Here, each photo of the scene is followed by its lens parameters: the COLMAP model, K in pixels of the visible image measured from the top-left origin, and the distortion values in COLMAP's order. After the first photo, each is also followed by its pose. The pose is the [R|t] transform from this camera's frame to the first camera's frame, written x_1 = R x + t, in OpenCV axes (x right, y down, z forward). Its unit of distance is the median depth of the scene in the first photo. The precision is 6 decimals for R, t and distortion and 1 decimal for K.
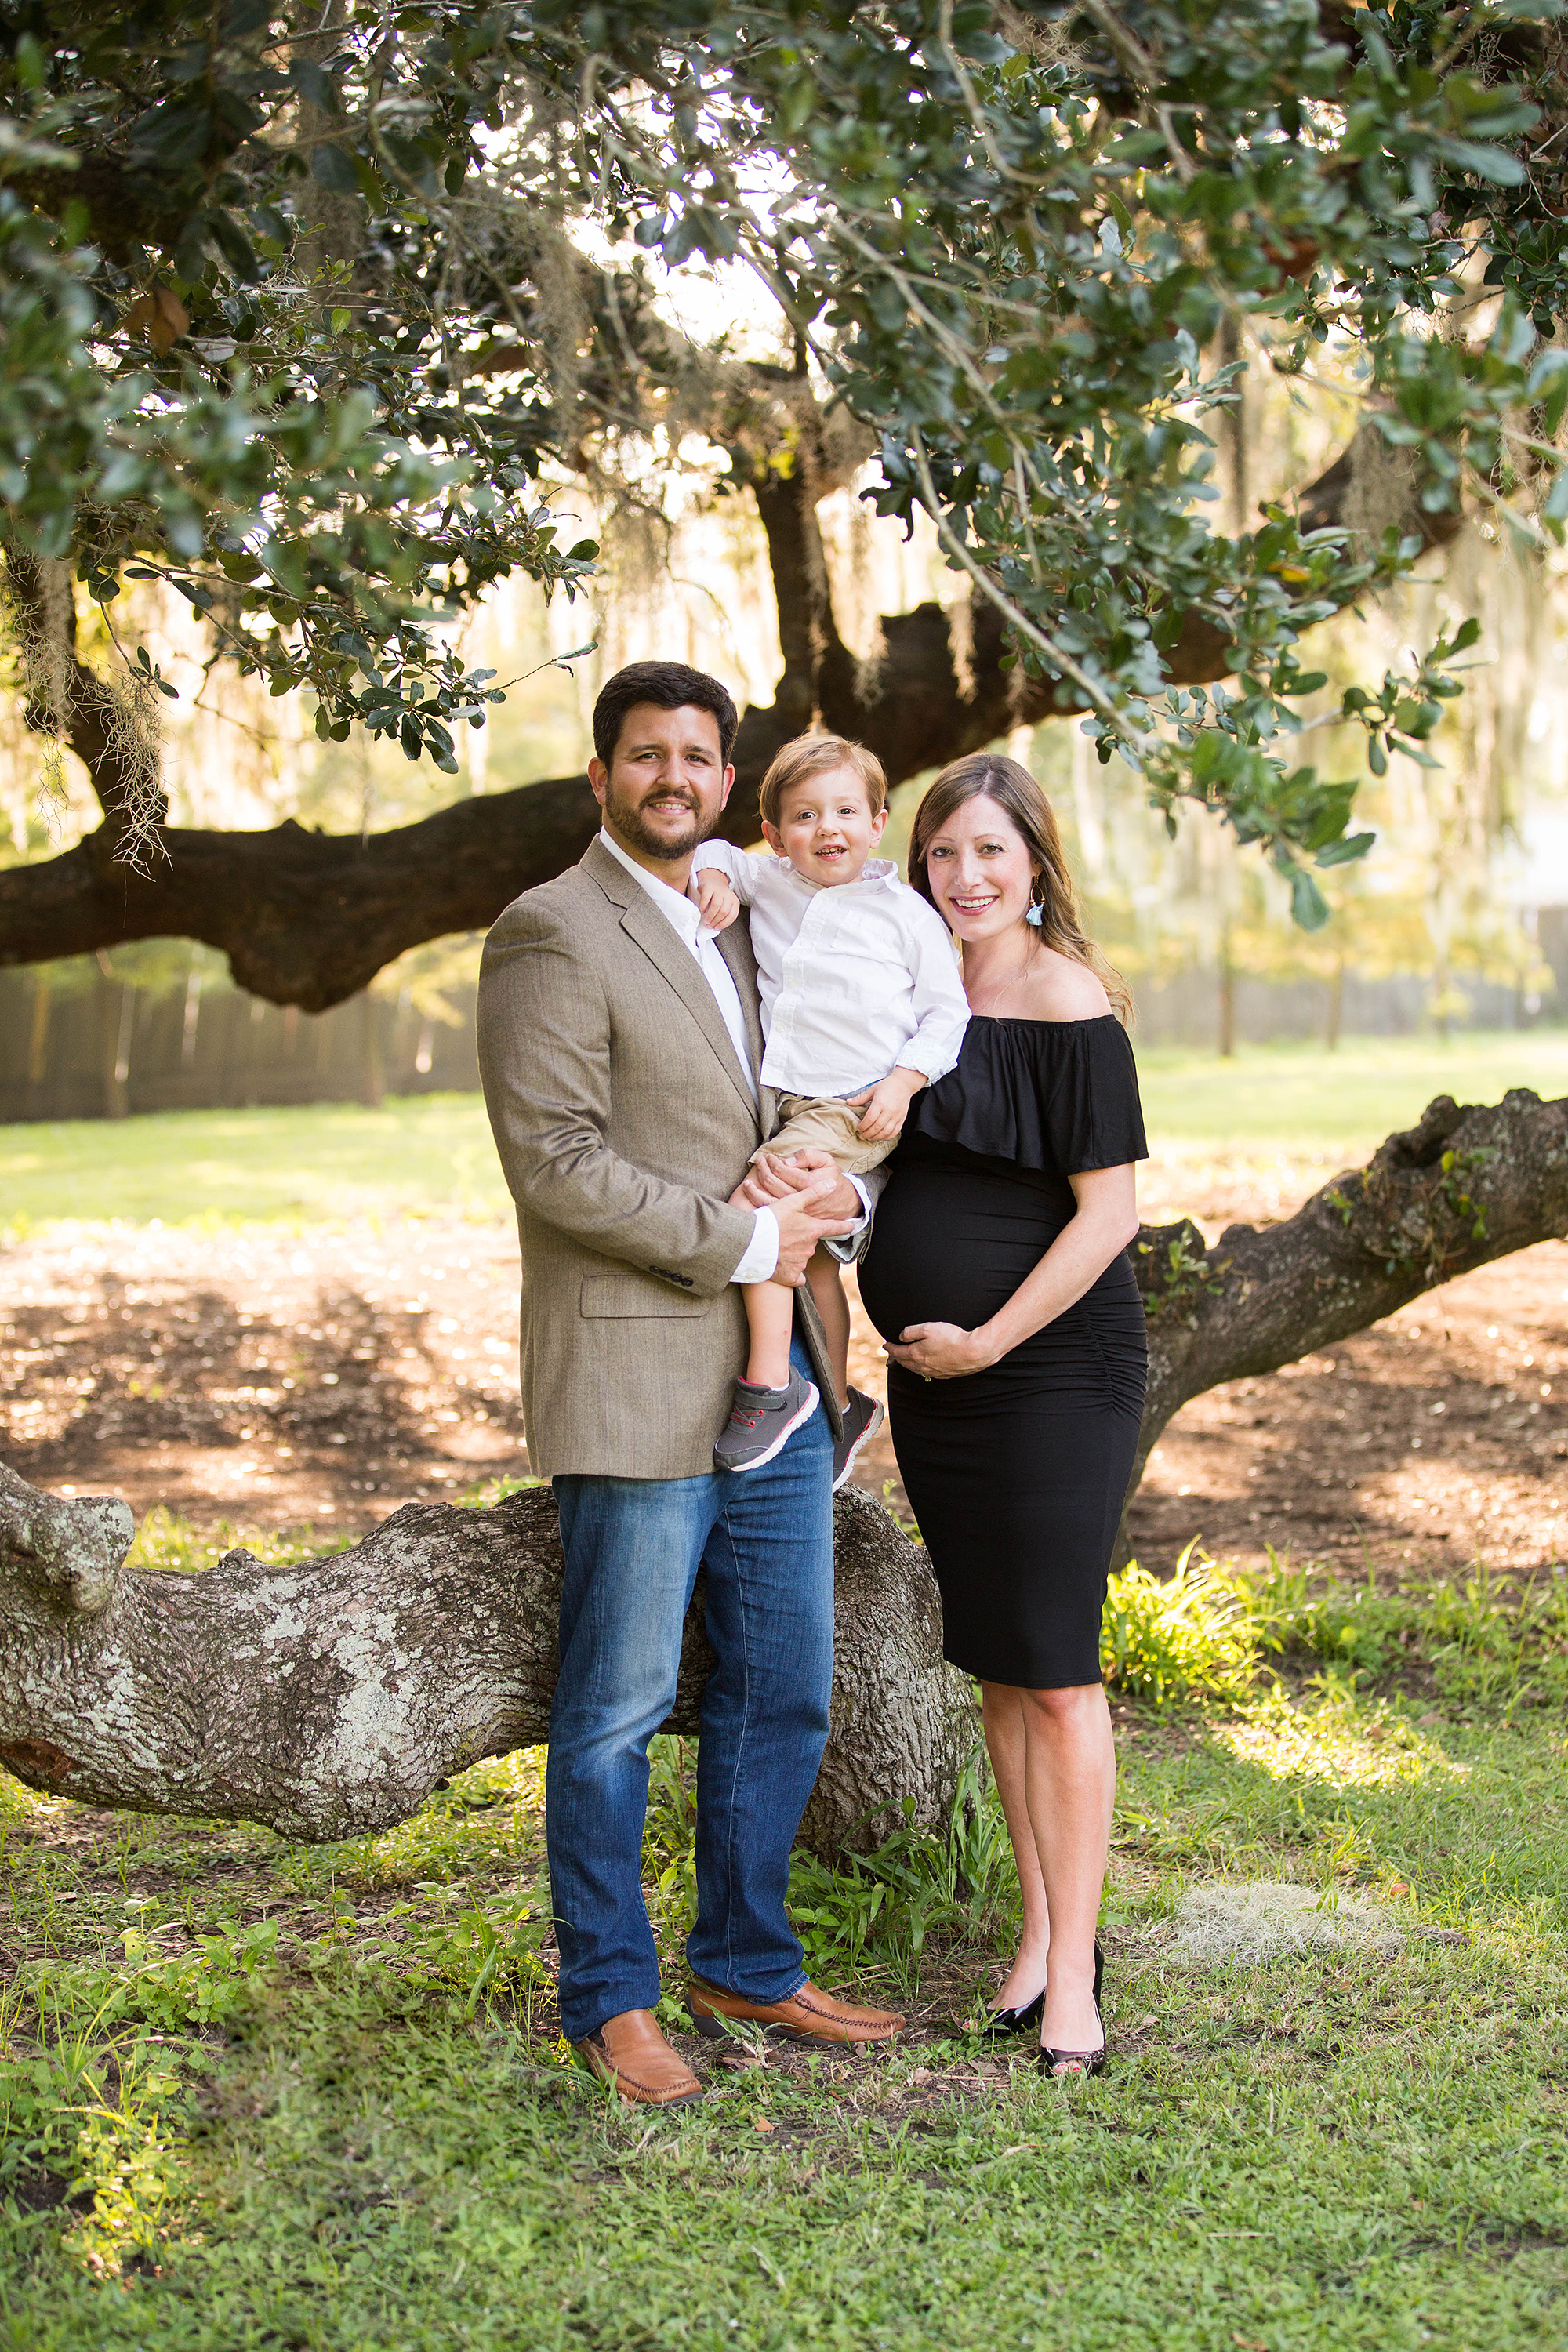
lens RADIAL K [[4989.2, 0, 784.8], [0, 4989.2, 1212.8], [0, 0, 1]] dist [-0.289095, 0.055094]
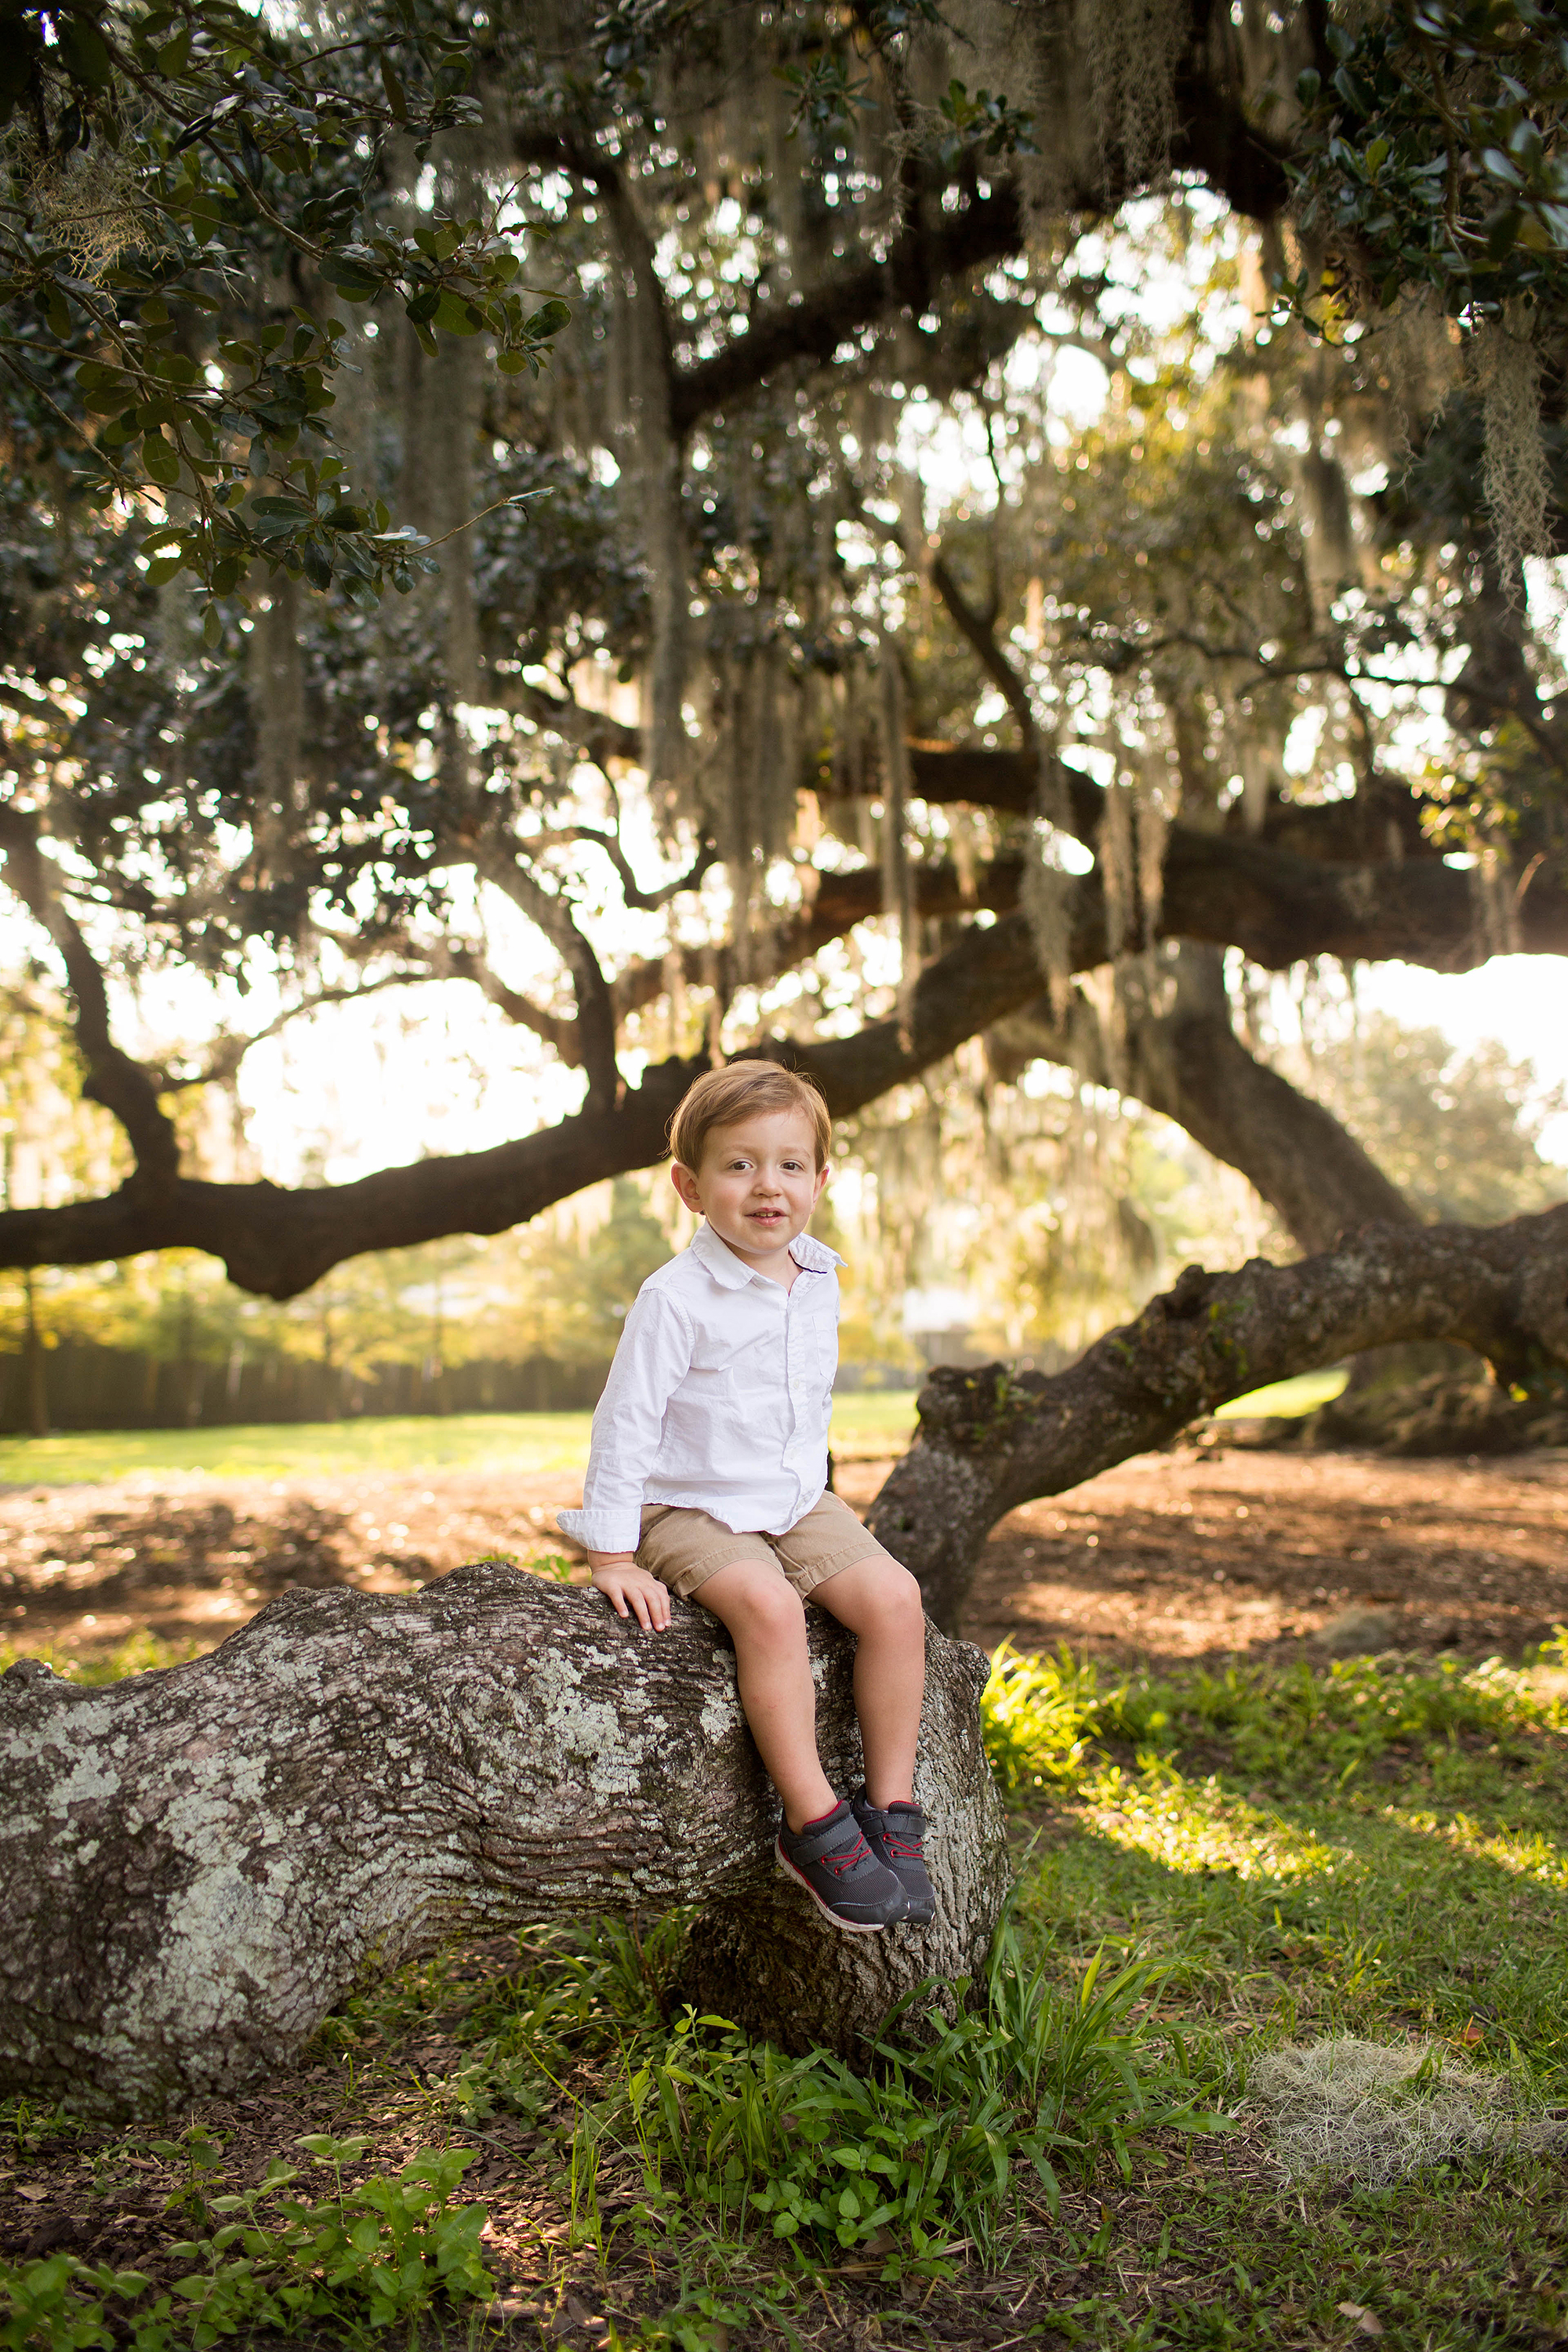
lens RADIAL K [[2298.1, 0, 784.0], [0, 2298.1, 1176.0], [0, 0, 1]] dist [-0.100655, 0.135343]
pose [[0.993877, 0.003121, 0.110451, -0.043783], [0.012233, 0.990348, -0.138060, 0.047140], [-0.109816, 0.138566, 0.984246, 0.685594]]
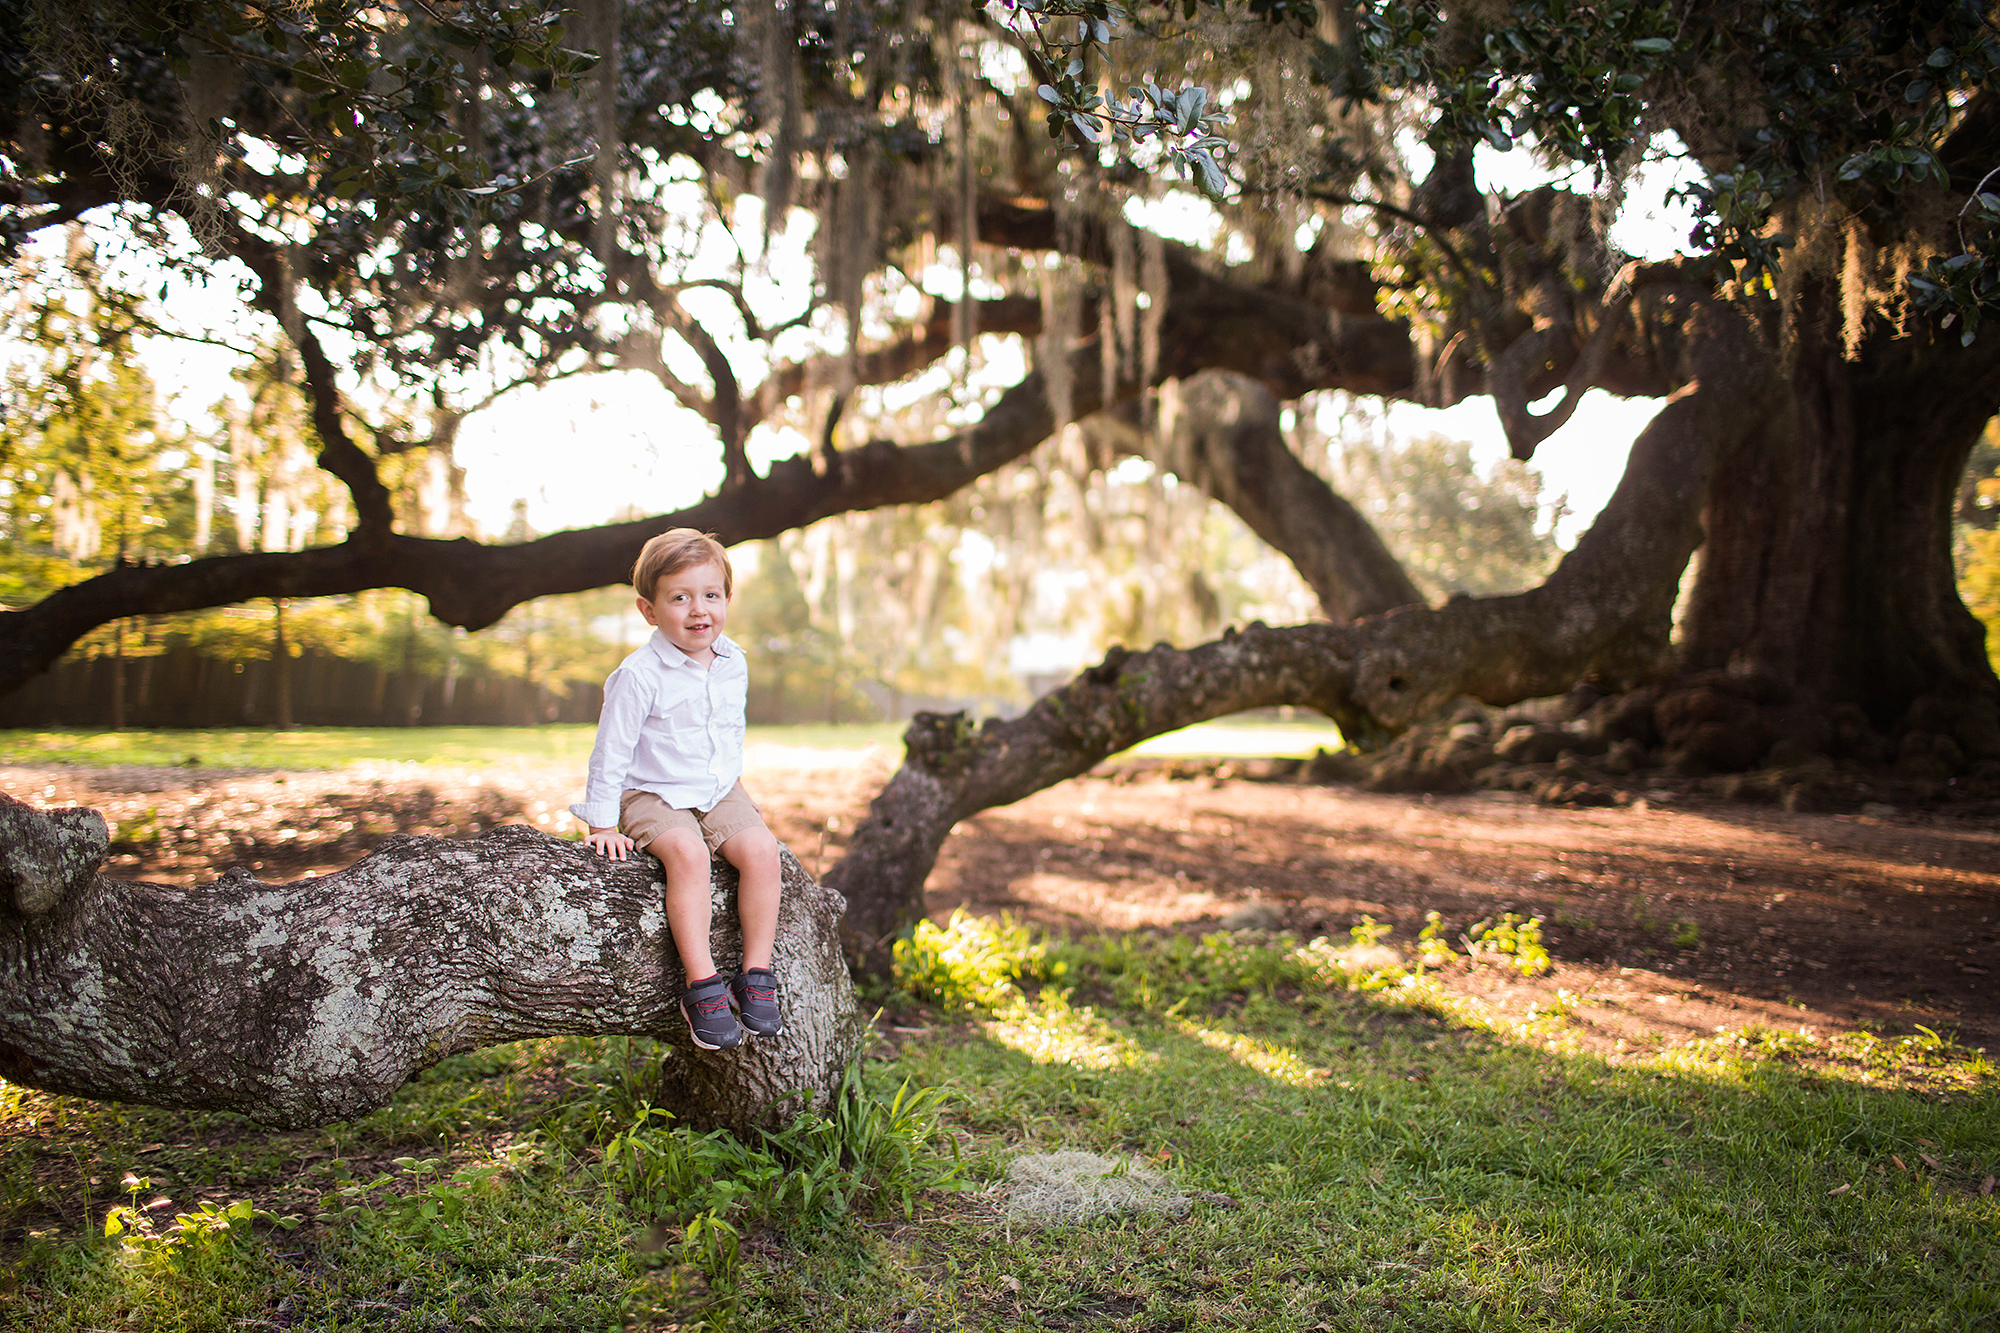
lens RADIAL K [[1954.2, 0, 1000.0], [0, 1954.2, 666.5], [0, 0, 1]] dist [-0.100655, 0.135343]
pose [[0.988390, 0.039528, 0.146708, -0.003797], [-0.029272, 0.997017, -0.071421, 0.048332], [-0.149093, 0.066298, 0.986598, 0.535480]]
